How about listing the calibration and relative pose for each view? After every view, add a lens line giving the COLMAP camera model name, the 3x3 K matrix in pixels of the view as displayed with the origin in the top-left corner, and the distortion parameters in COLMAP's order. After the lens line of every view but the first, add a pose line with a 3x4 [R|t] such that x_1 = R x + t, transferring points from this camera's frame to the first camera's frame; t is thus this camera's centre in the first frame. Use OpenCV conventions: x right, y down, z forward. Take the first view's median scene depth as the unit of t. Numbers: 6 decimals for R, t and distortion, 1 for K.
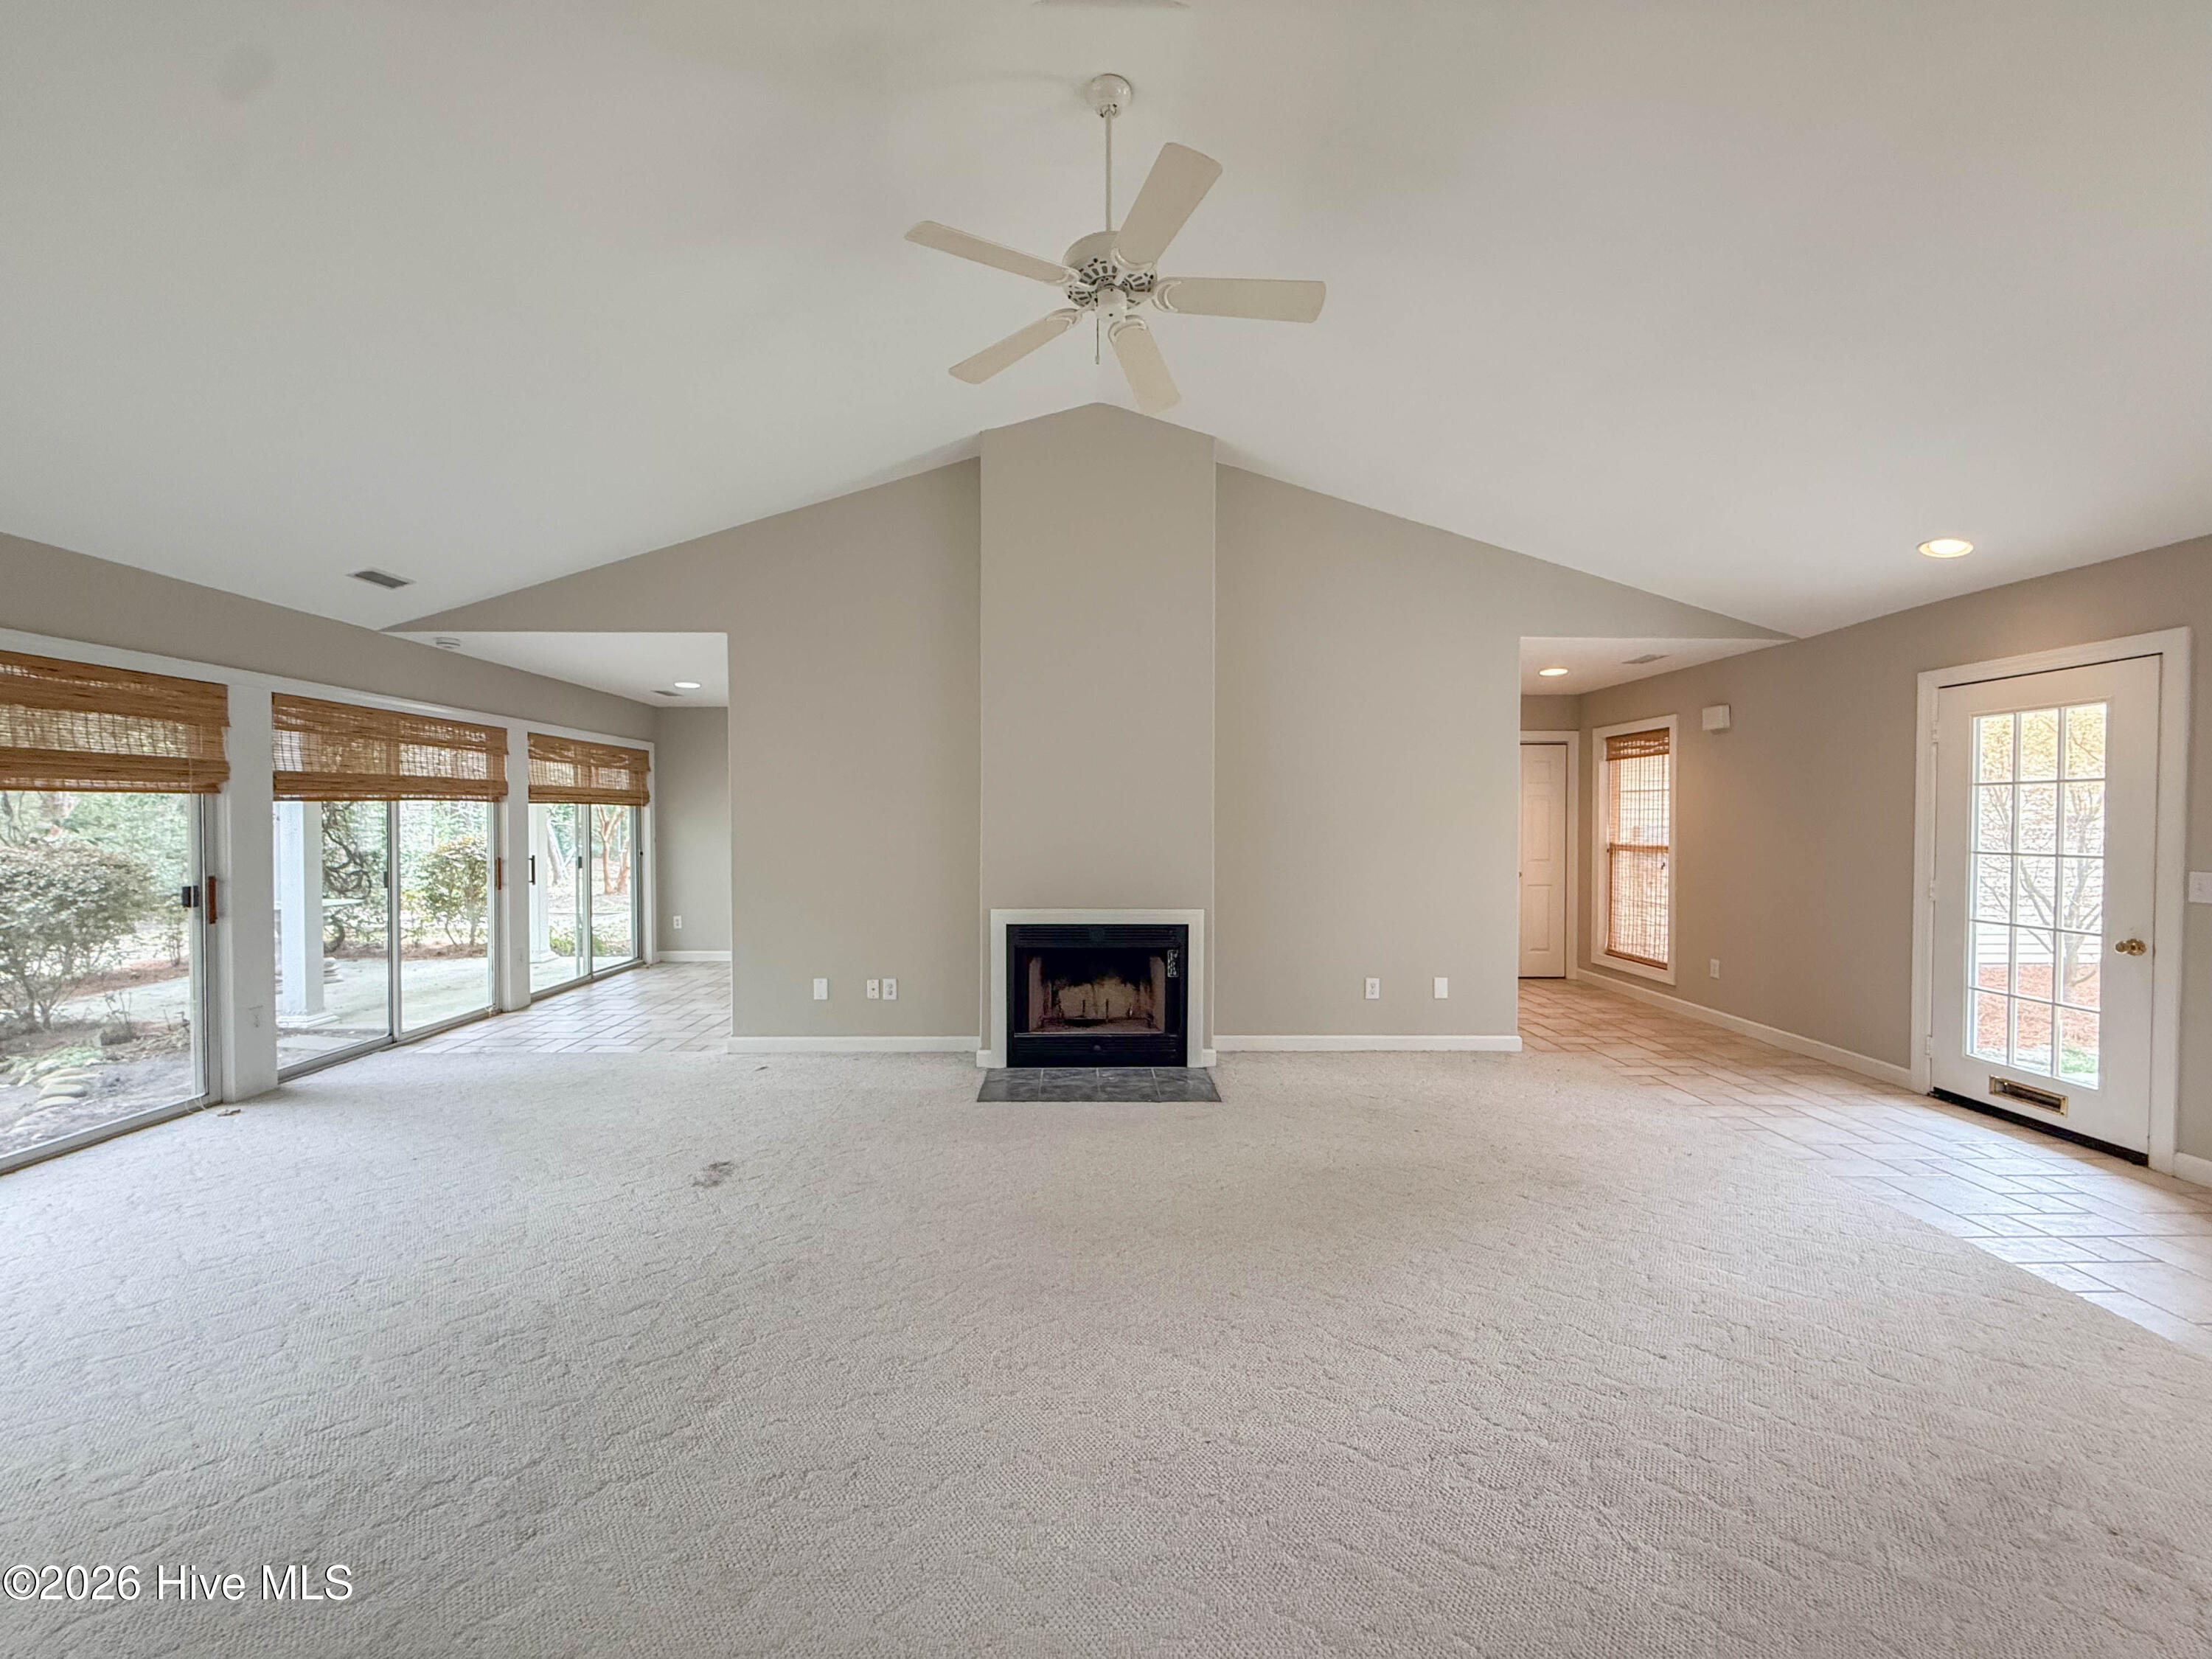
lens RADIAL K [[879.8, 0, 1095.2], [0, 879.8, 830.2], [0, 0, 1]] dist [-0.001009, -0.000108]
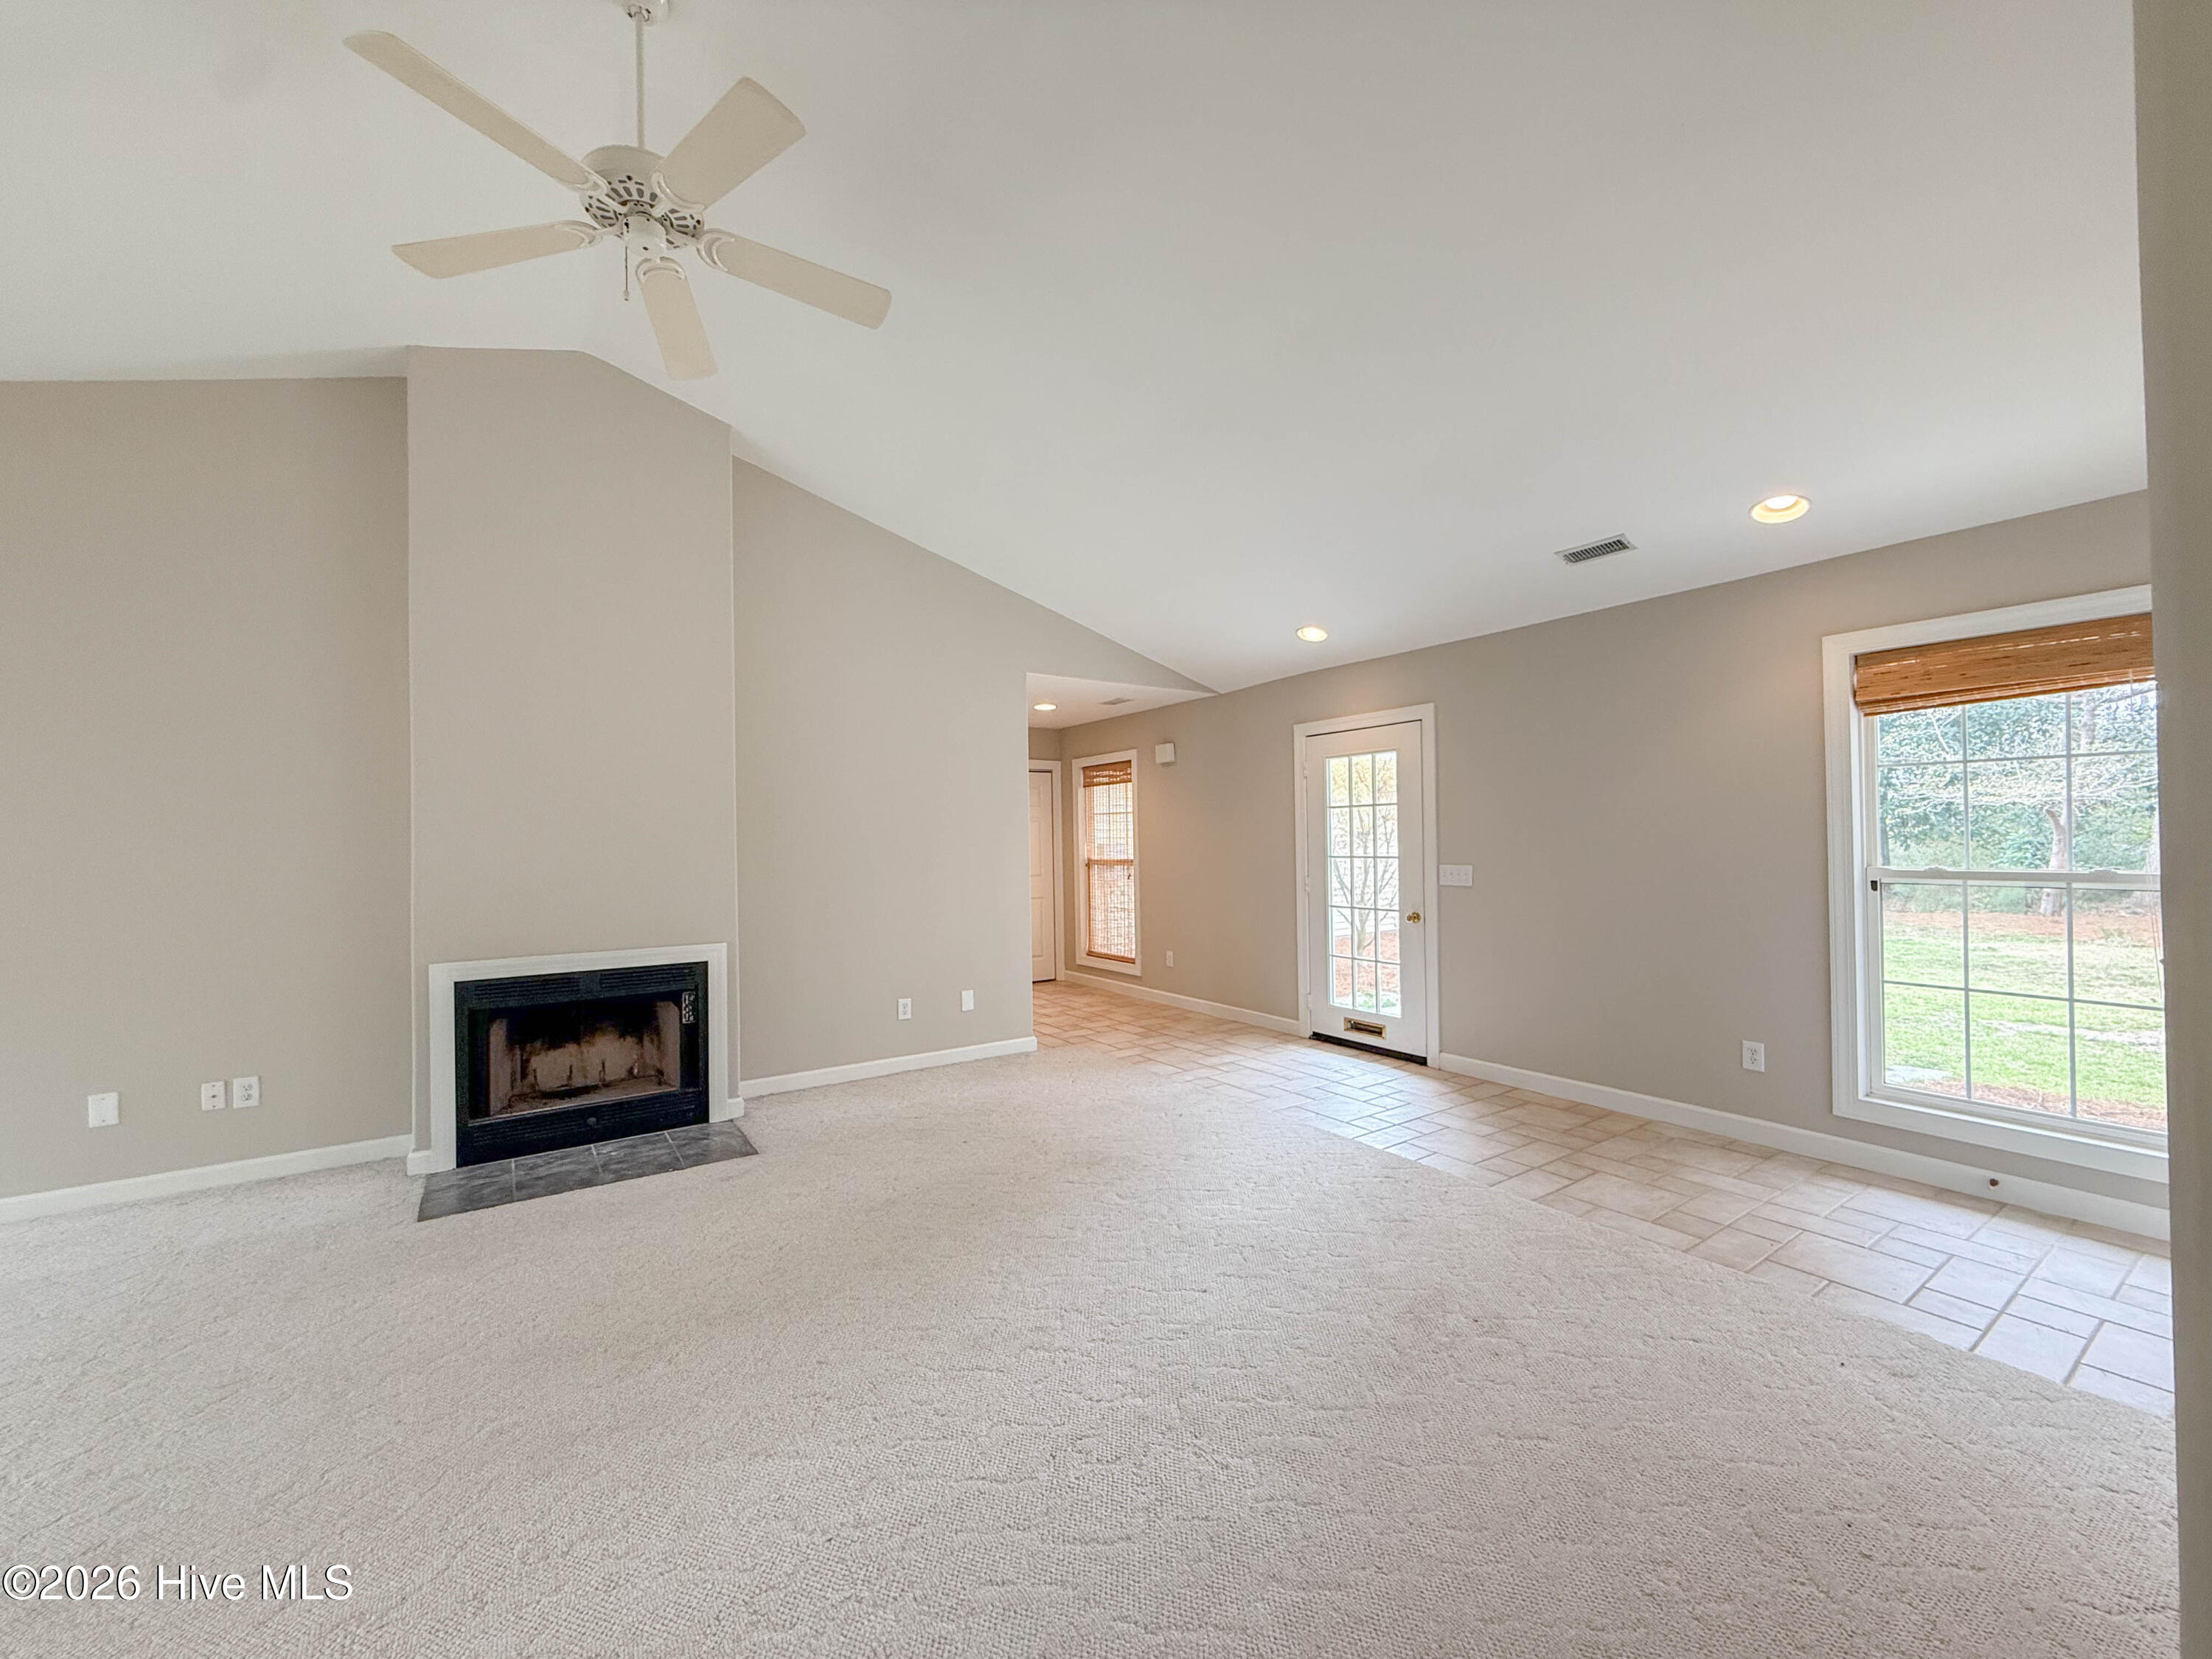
lens RADIAL K [[879.8, 0, 1099.8], [0, 879.8, 829.4], [0, 0, 1]] dist [-0.001009, -0.000108]
pose [[0.837625, -0.008699, 0.546177, -0.053003], [0.025415, 0.999411, -0.023060, 0.005334], [-0.545655, 0.033197, 0.837352, 0.040505]]
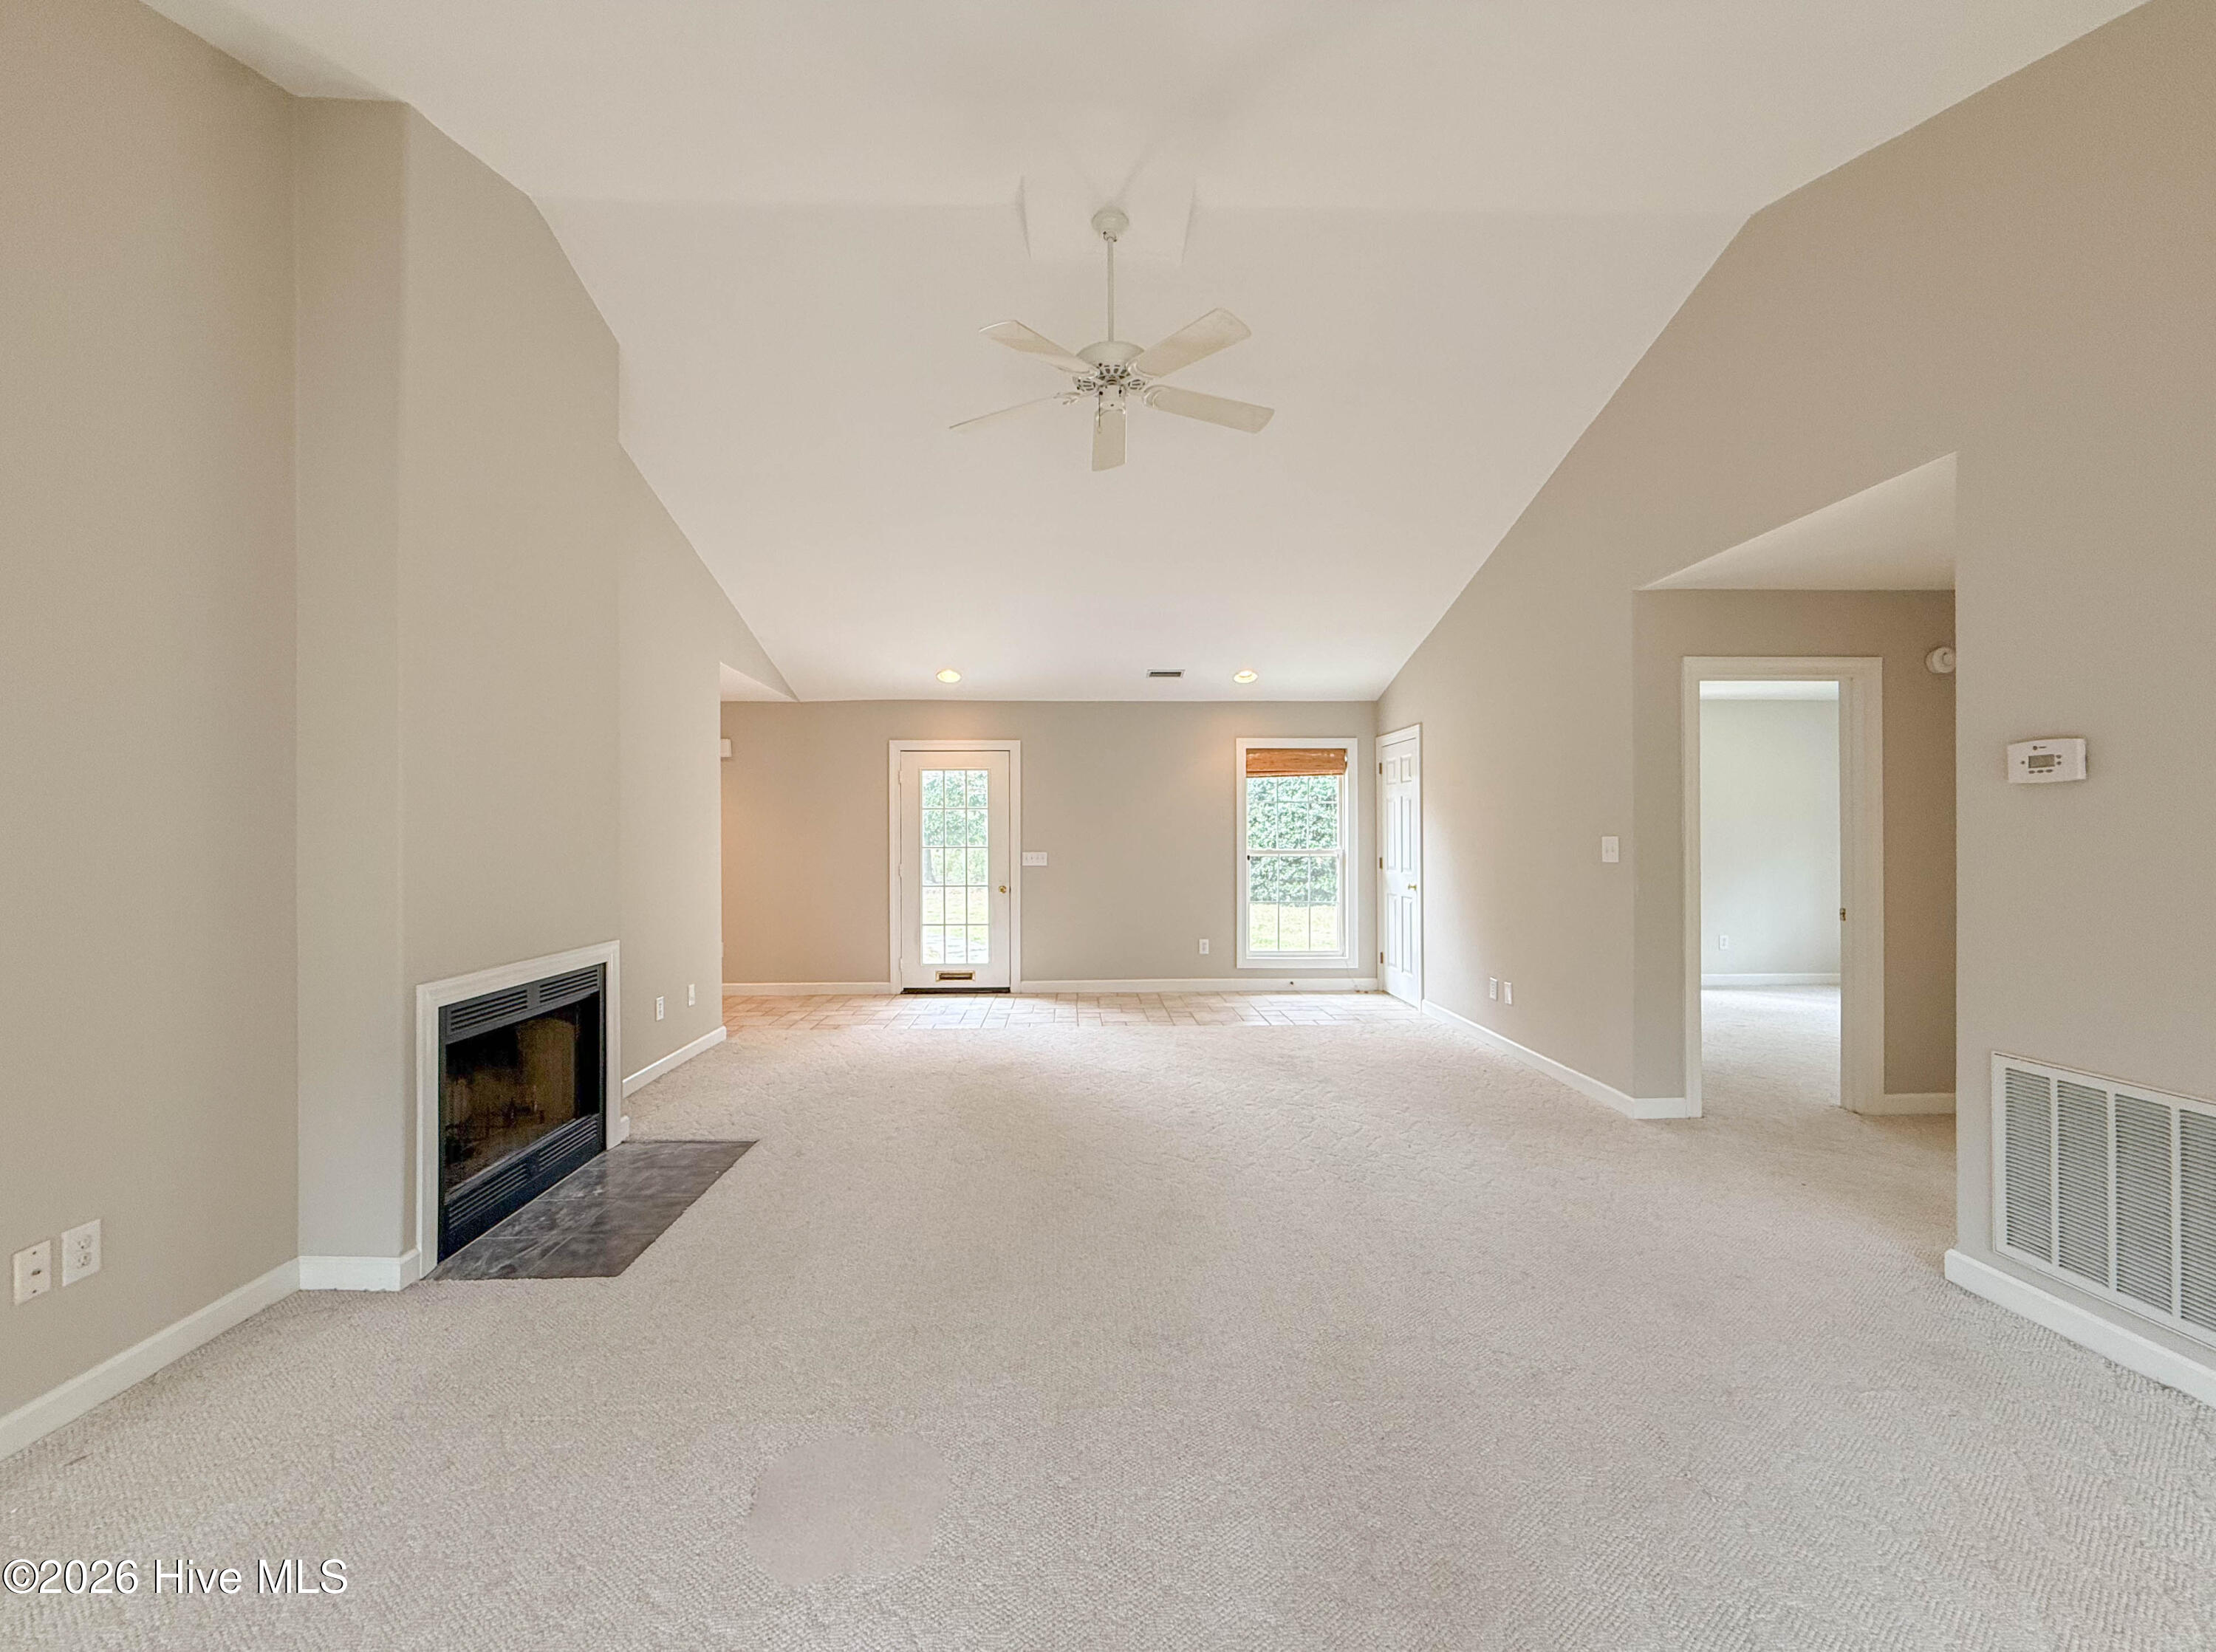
lens RADIAL K [[881.3, 0, 1100.4], [0, 881.3, 827.7], [0, 0, 1]] dist [-0.001009, -0.000108]
pose [[-0.010201, 0.006488, 0.999927, -0.752299], [0.018221, 0.999814, -0.006302, 0.003283], [-0.999782, 0.018156, -0.010318, 0.653723]]
